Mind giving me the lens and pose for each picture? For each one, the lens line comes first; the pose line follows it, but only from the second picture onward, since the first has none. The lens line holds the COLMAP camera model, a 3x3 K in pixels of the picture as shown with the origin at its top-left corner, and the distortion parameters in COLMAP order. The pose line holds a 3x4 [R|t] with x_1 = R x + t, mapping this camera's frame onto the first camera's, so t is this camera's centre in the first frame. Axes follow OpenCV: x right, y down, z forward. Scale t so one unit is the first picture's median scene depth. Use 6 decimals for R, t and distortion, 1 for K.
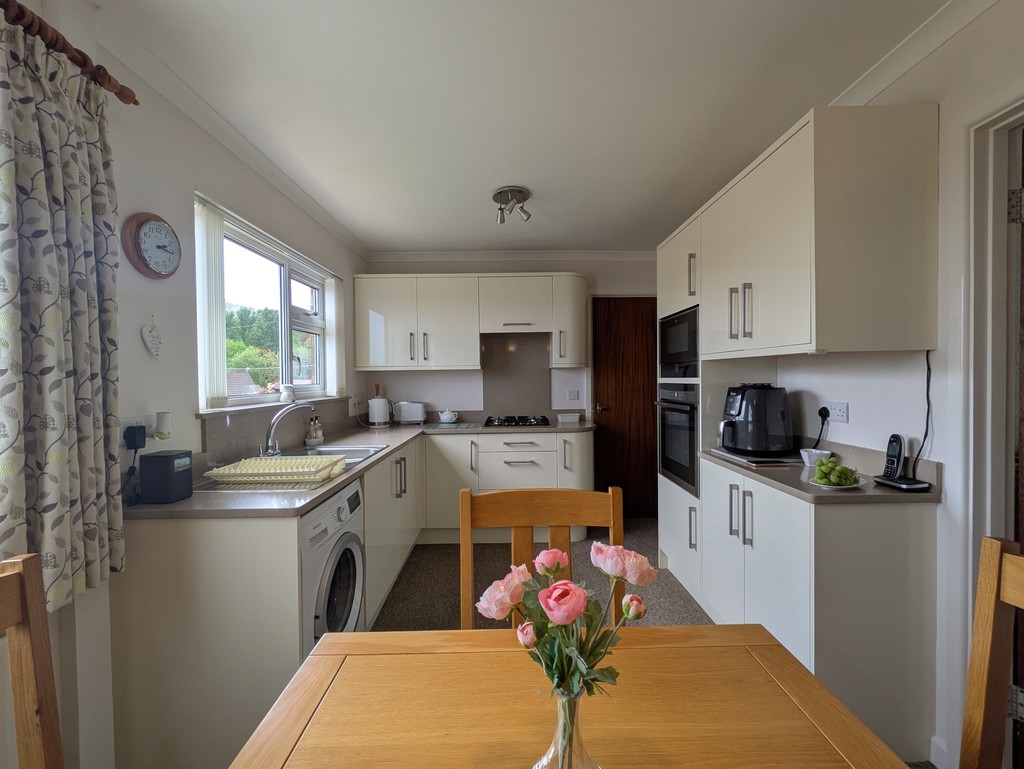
lens RADIAL K [[425.9, 0, 512.0], [0, 425.9, 384.5], [0, 0, 1]] dist [-0.001096, -0.000757]
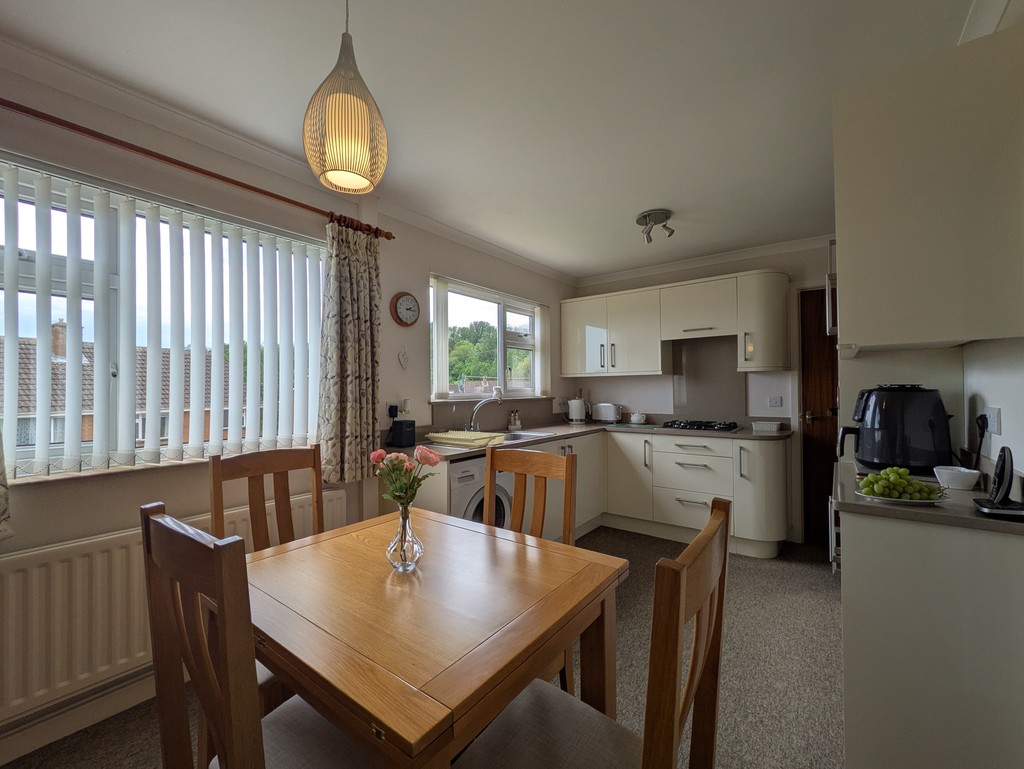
lens RADIAL K [[425.9, 0, 512.0], [0, 425.9, 384.5], [0, 0, 1]] dist [-0.001096, -0.000757]
pose [[0.786648, -0.000919, -0.617400, 0.666010], [-0.011739, 0.999796, -0.016445, 0.026479], [0.617290, 0.020184, 0.786477, -0.162020]]
